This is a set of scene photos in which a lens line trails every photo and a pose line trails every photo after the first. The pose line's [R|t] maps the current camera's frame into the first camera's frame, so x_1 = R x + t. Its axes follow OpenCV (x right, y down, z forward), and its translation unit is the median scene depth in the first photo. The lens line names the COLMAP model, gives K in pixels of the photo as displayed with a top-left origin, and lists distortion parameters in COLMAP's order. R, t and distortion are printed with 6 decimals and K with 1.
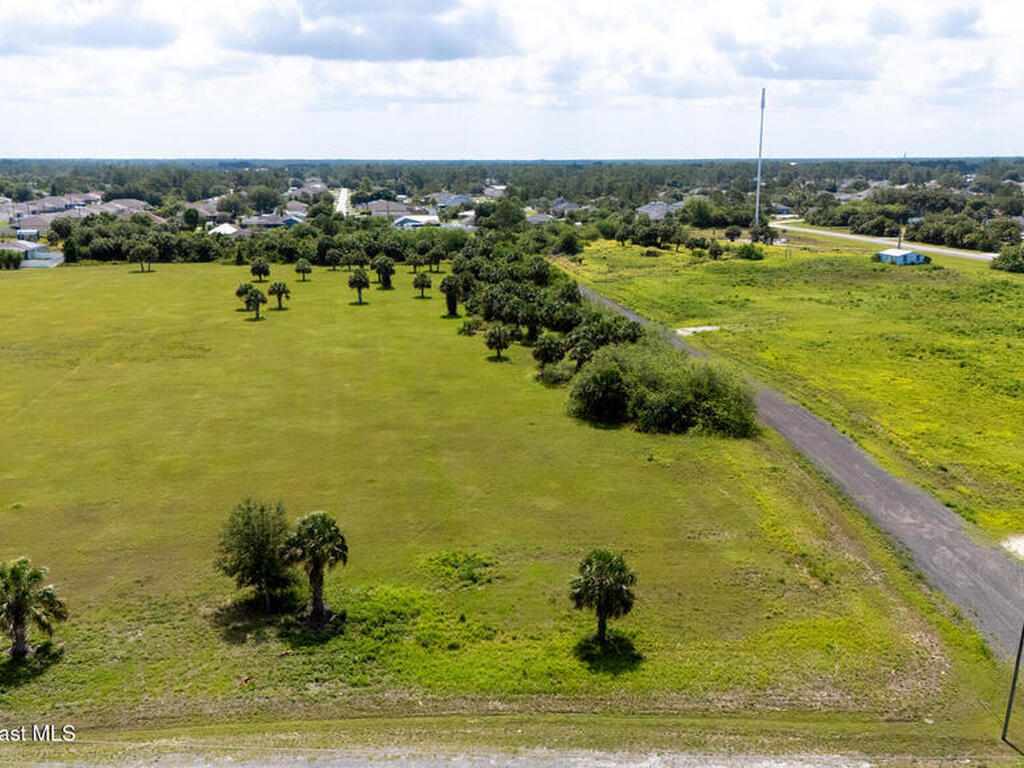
lens RADIAL K [[995.6, 0, 516.2], [0, 995.6, 386.6], [0, 0, 1]] dist [0.033363, 0.000000]
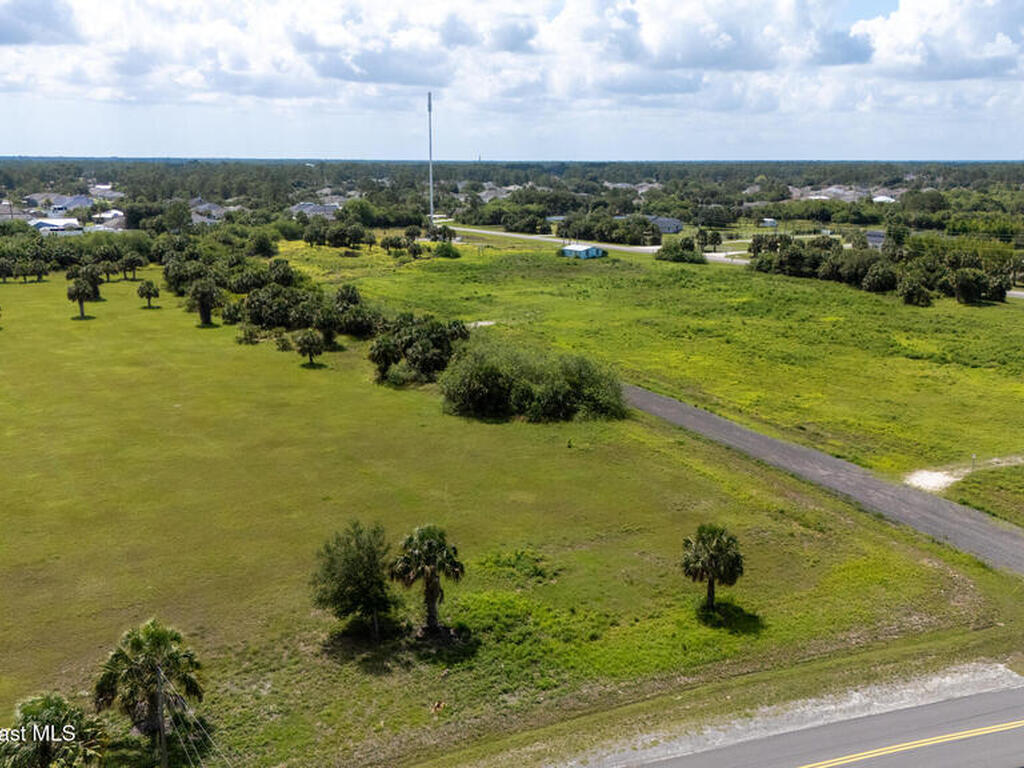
lens RADIAL K [[995.6, 0, 507.0], [0, 995.6, 387.6], [0, 0, 1]] dist [0.033363, 0.000000]
pose [[0.922634, -0.078782, 0.377544, -0.117543], [0.078523, 0.996782, 0.016105, -0.004143], [-0.377598, 0.014787, 0.925852, 0.018664]]
